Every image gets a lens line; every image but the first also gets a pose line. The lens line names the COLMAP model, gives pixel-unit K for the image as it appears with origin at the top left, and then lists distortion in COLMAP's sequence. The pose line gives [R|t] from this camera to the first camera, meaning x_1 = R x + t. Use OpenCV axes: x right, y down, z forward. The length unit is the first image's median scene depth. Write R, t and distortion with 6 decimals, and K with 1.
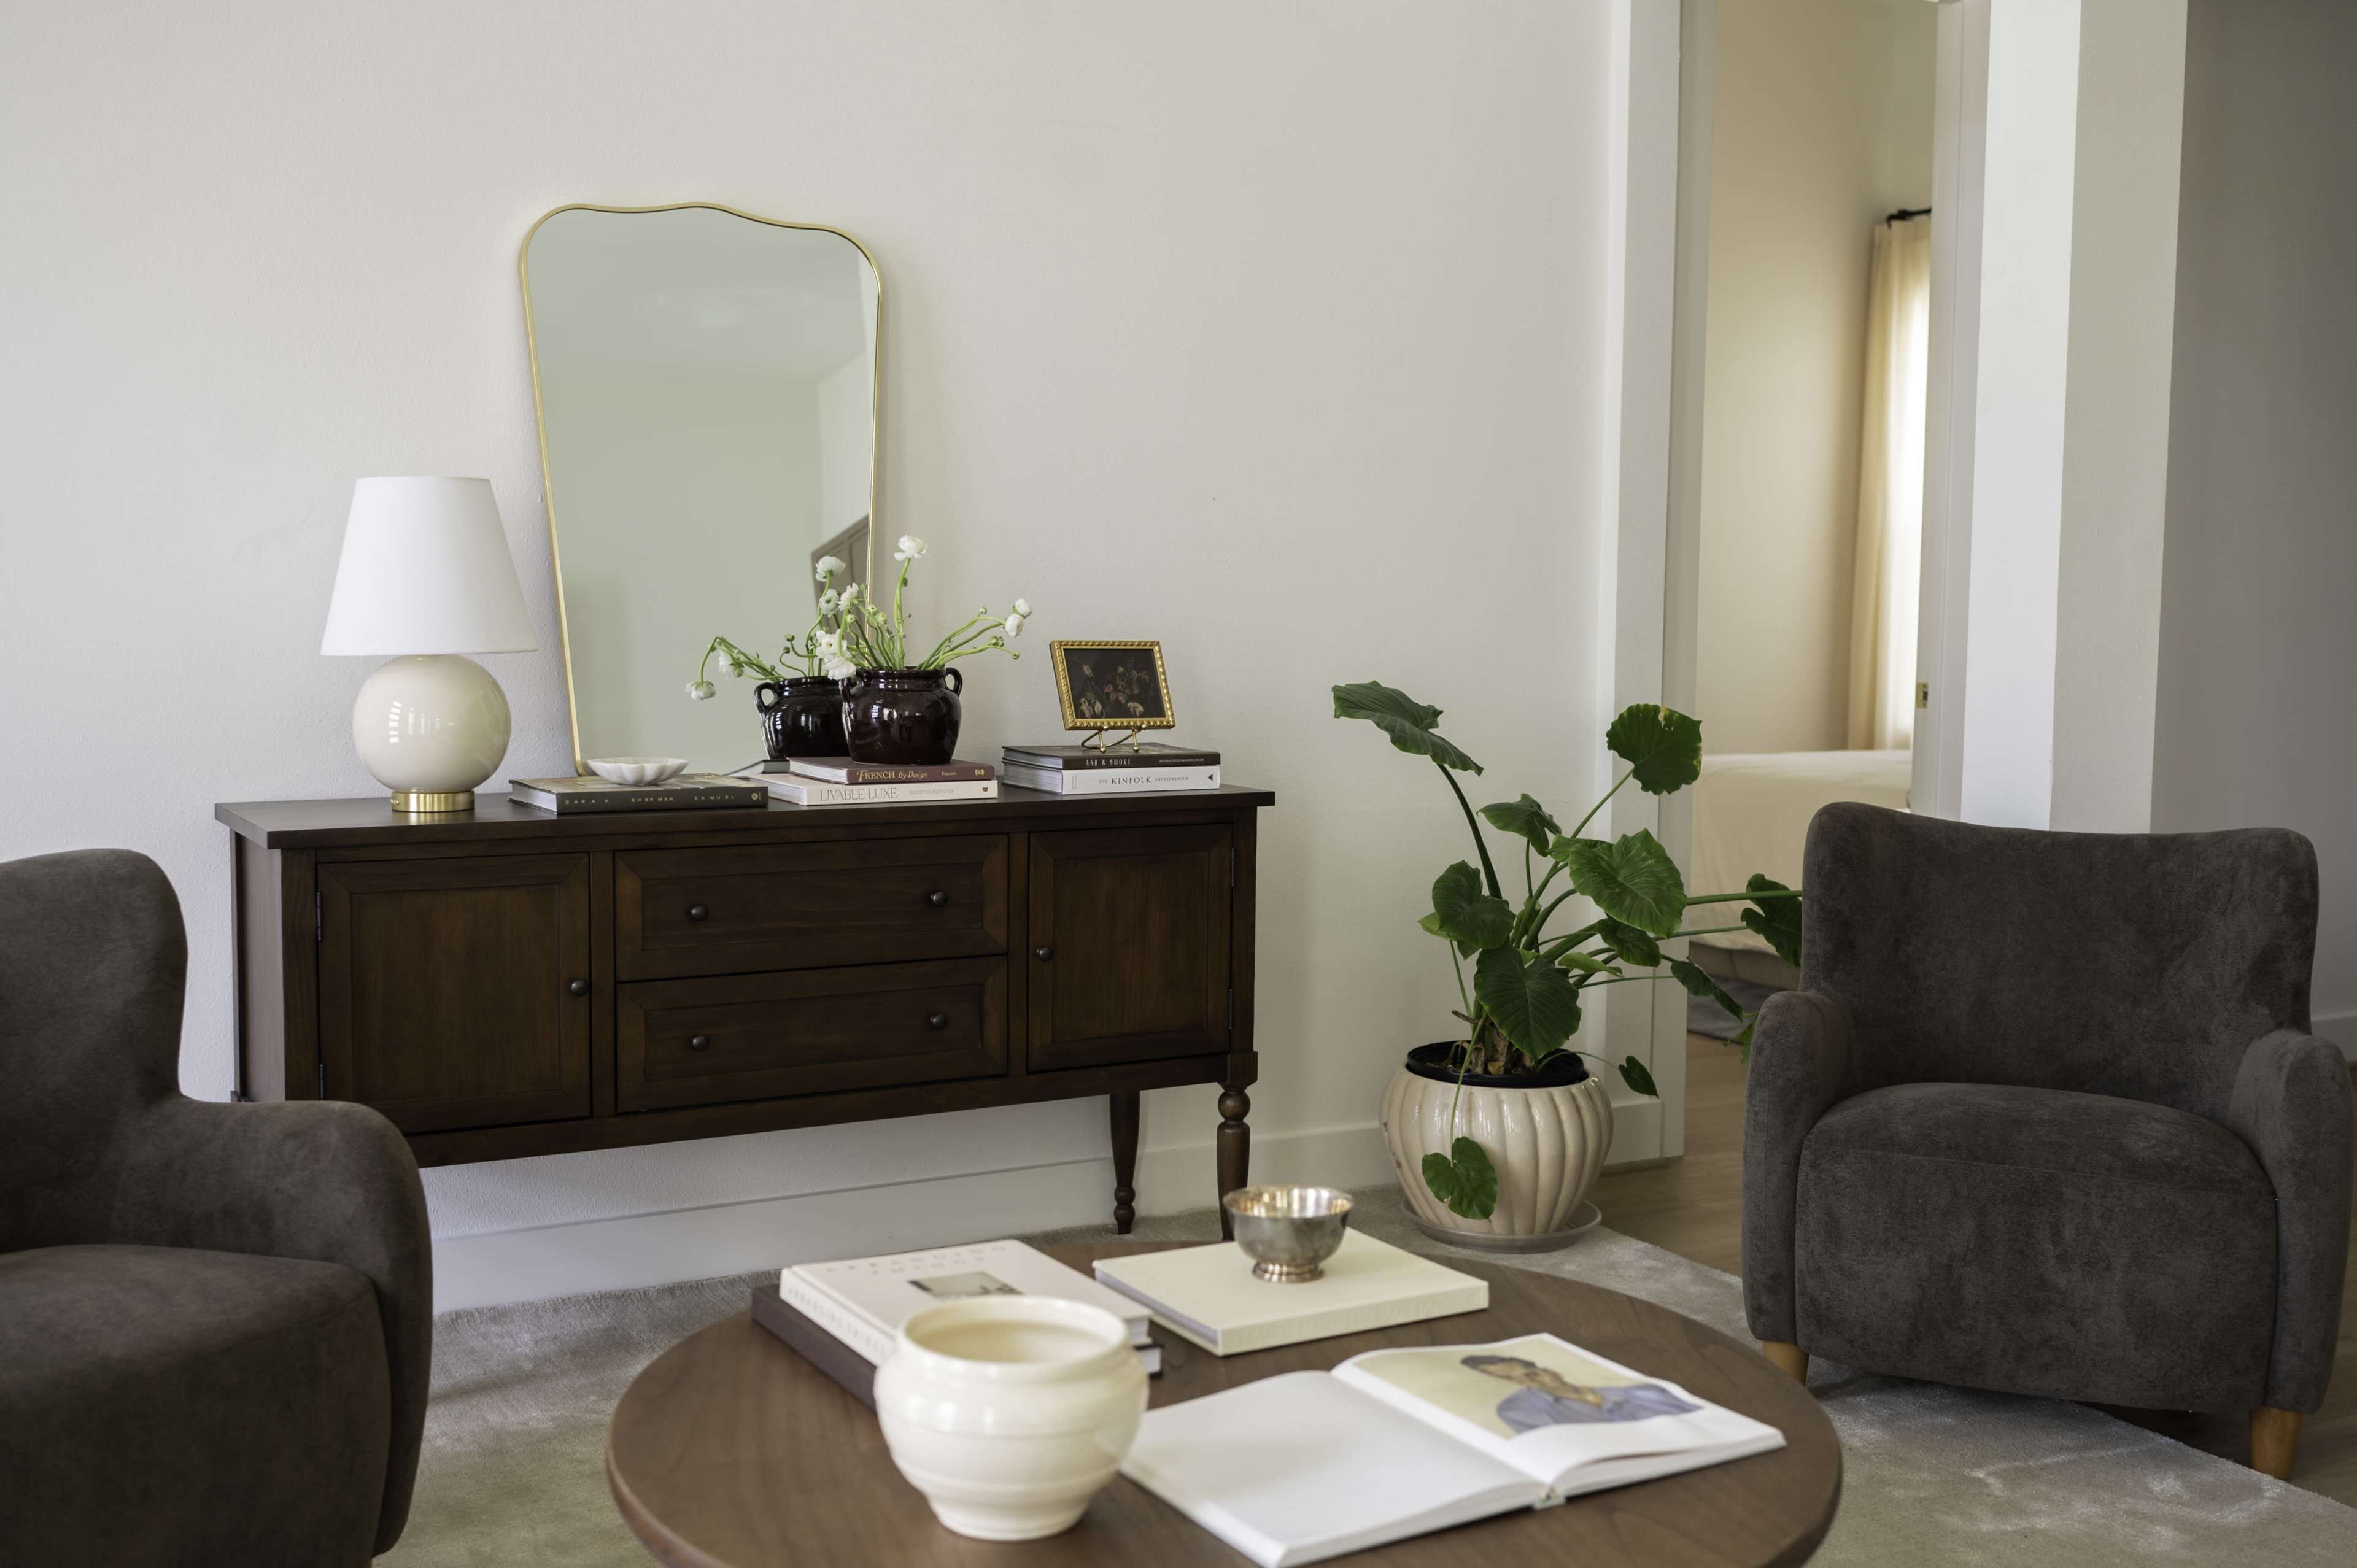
lens RADIAL K [[1579.1, 0, 1179.4], [0, 1579.1, 788.8], [0, 0, 1]] dist [-0.010220, 0.000222]
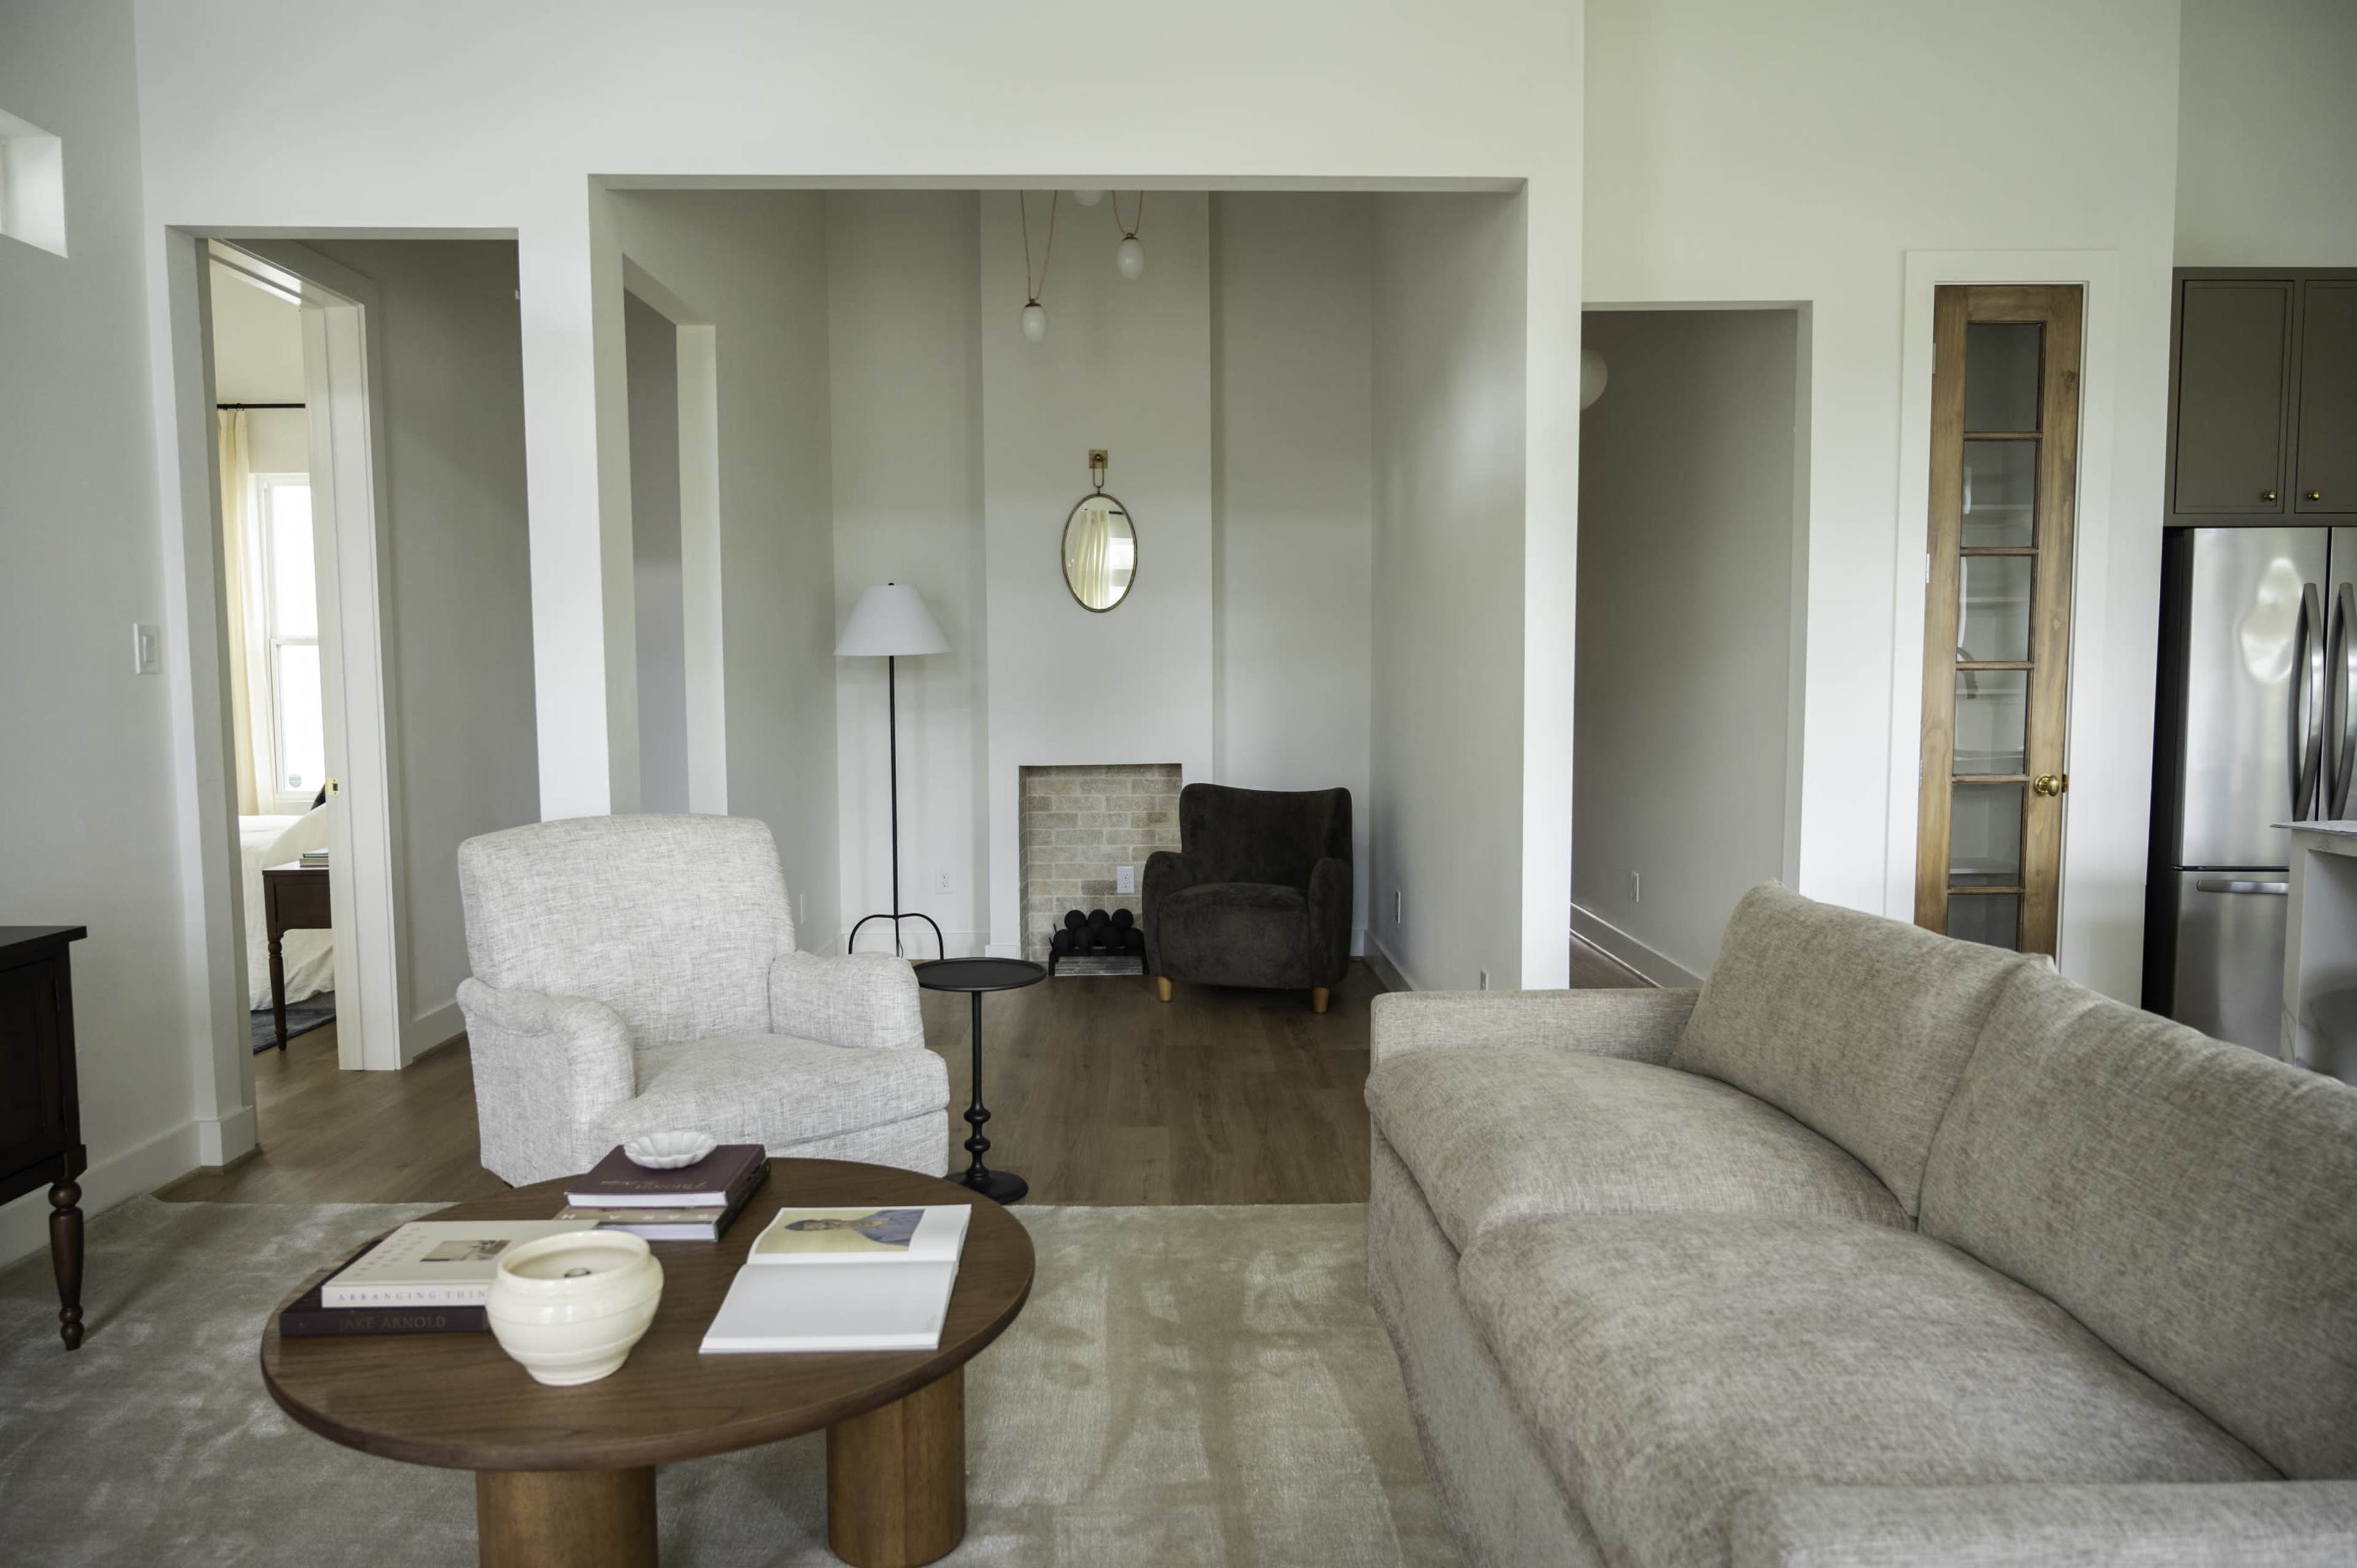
lens RADIAL K [[1579.1, 0, 1179.4], [0, 1579.1, 788.8], [0, 0, 1]] dist [-0.010220, 0.000222]
pose [[0.445027, -0.081577, 0.891794, -0.636370], [0.071188, 0.995913, 0.055577, -0.111174], [-0.892683, 0.038752, 0.449015, -0.287564]]
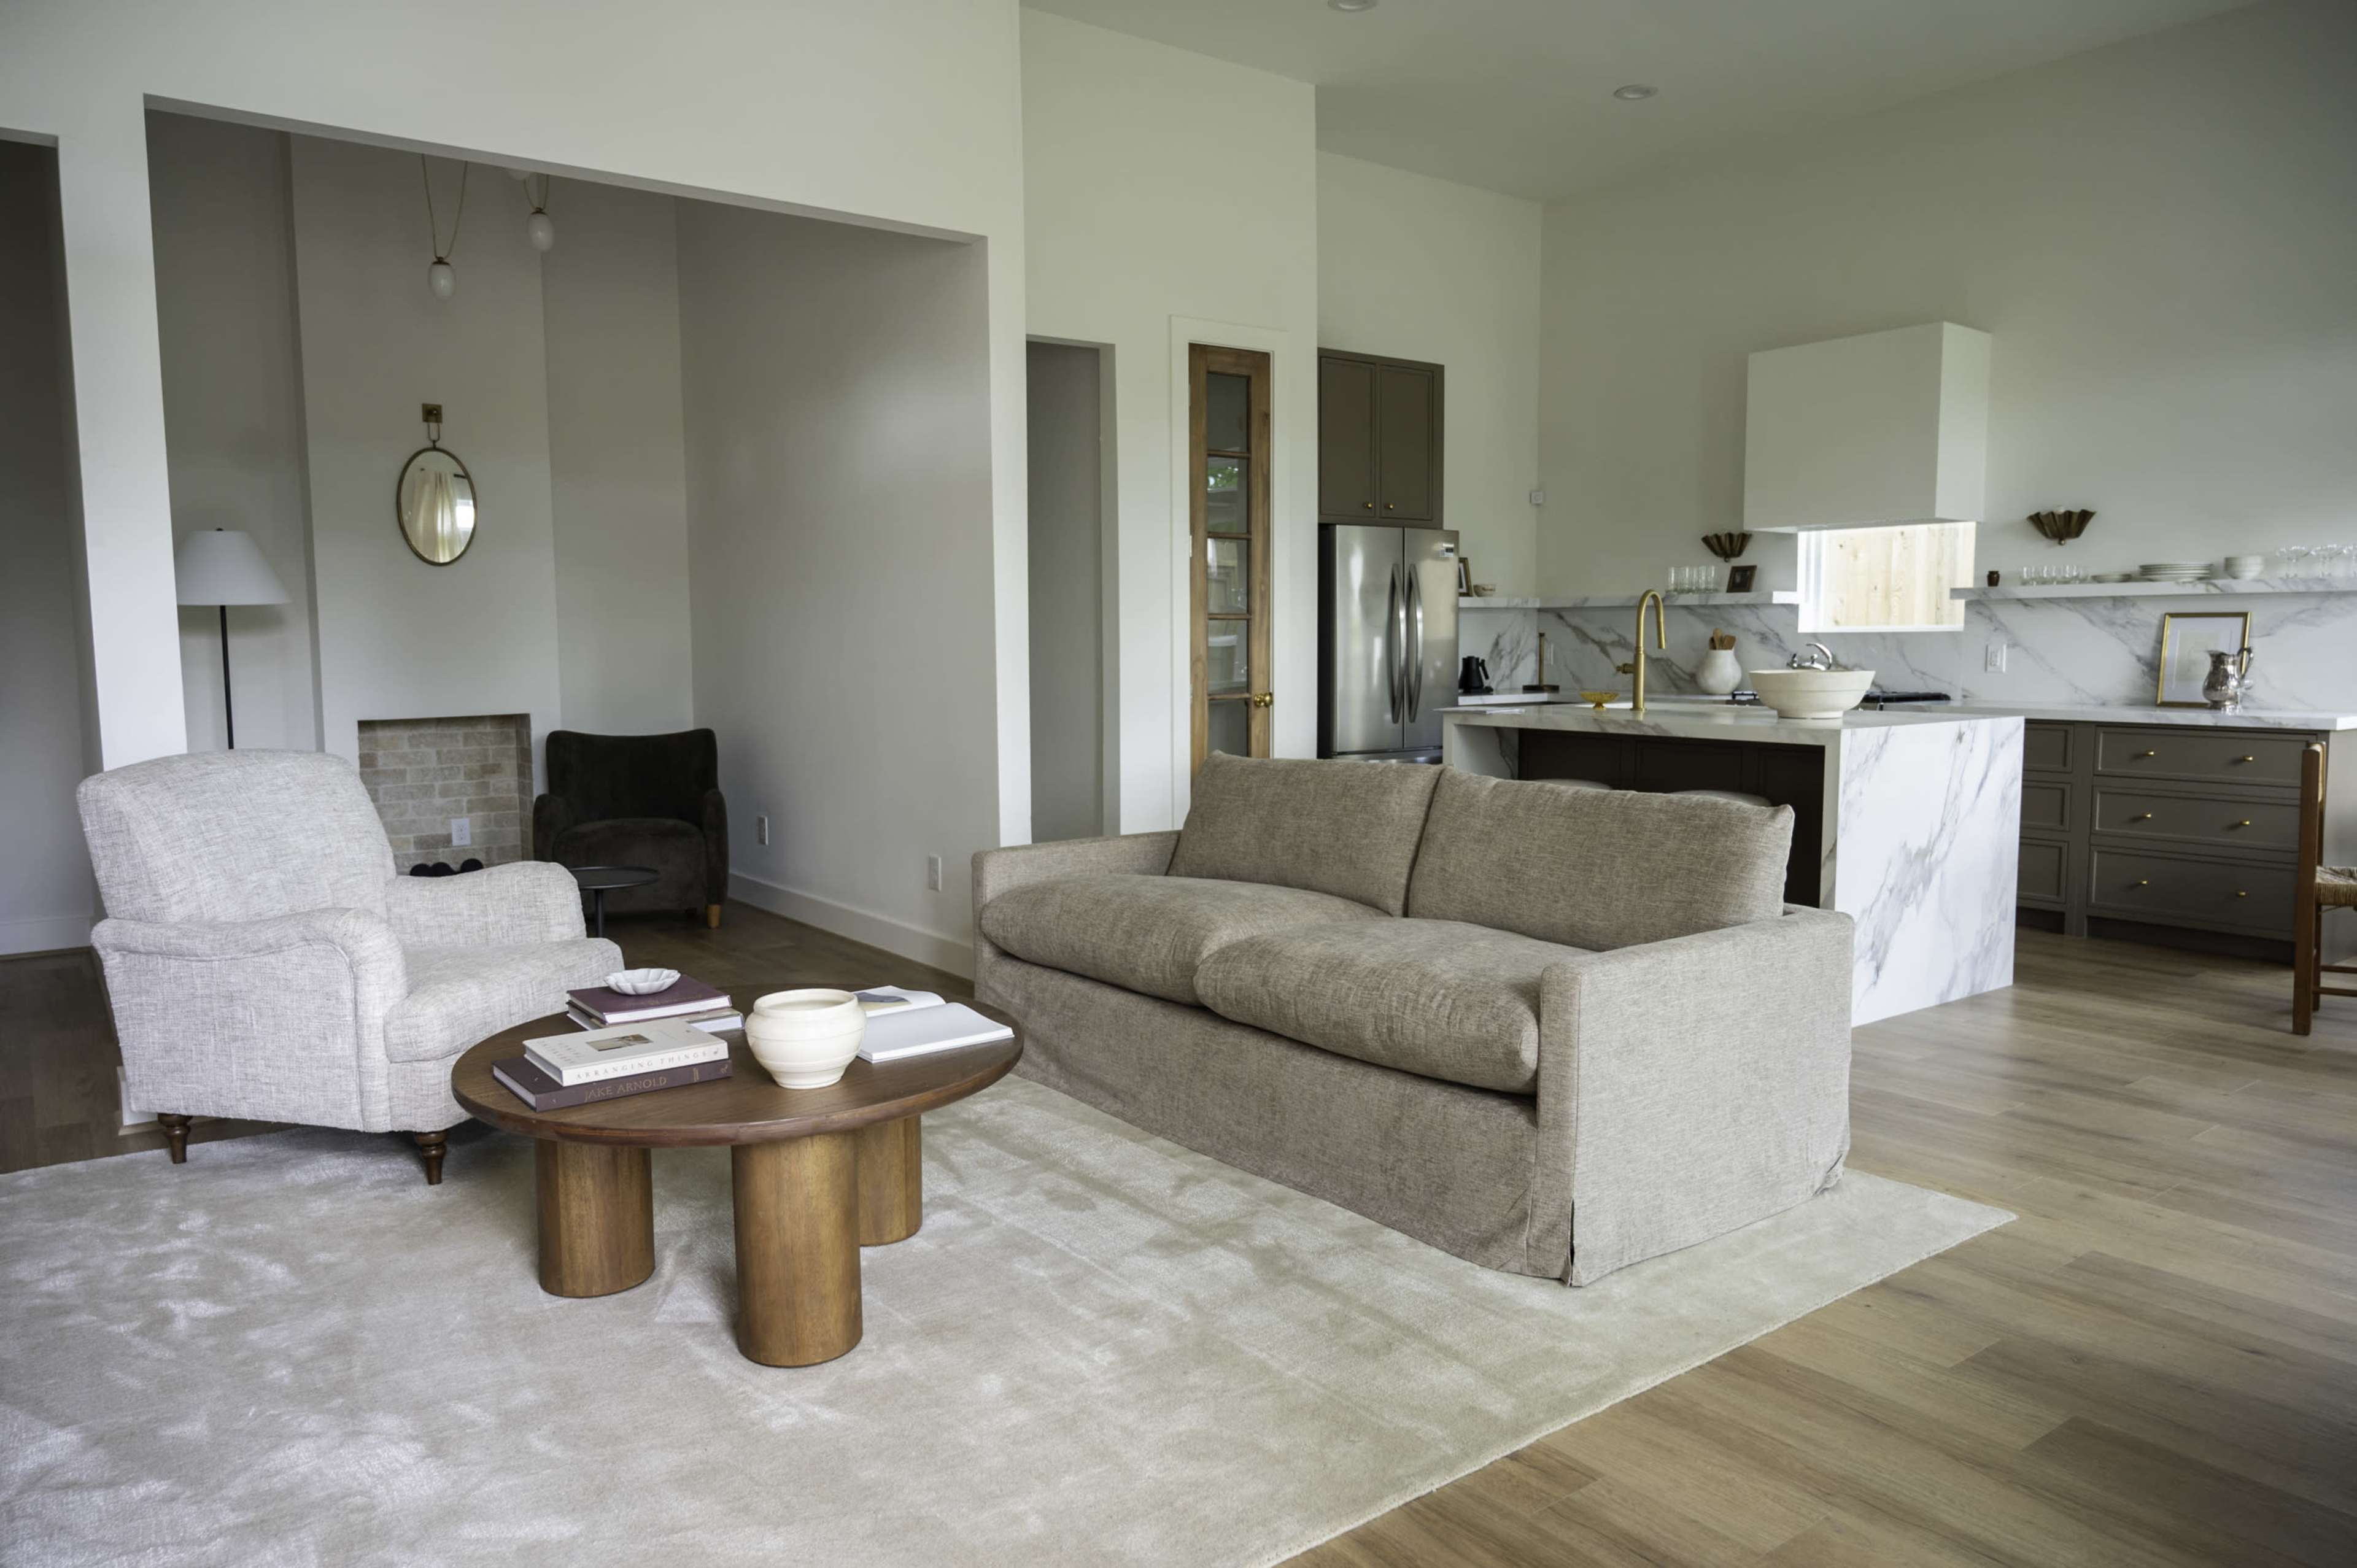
lens RADIAL K [[1579.1, 0, 1179.4], [0, 1579.1, 788.8], [0, 0, 1]] dist [-0.010220, 0.000222]
pose [[-0.163937, -0.102482, 0.981133, -1.183169], [0.073867, 0.990521, 0.115805, -0.110501], [-0.983701, 0.091459, -0.154813, 0.236481]]
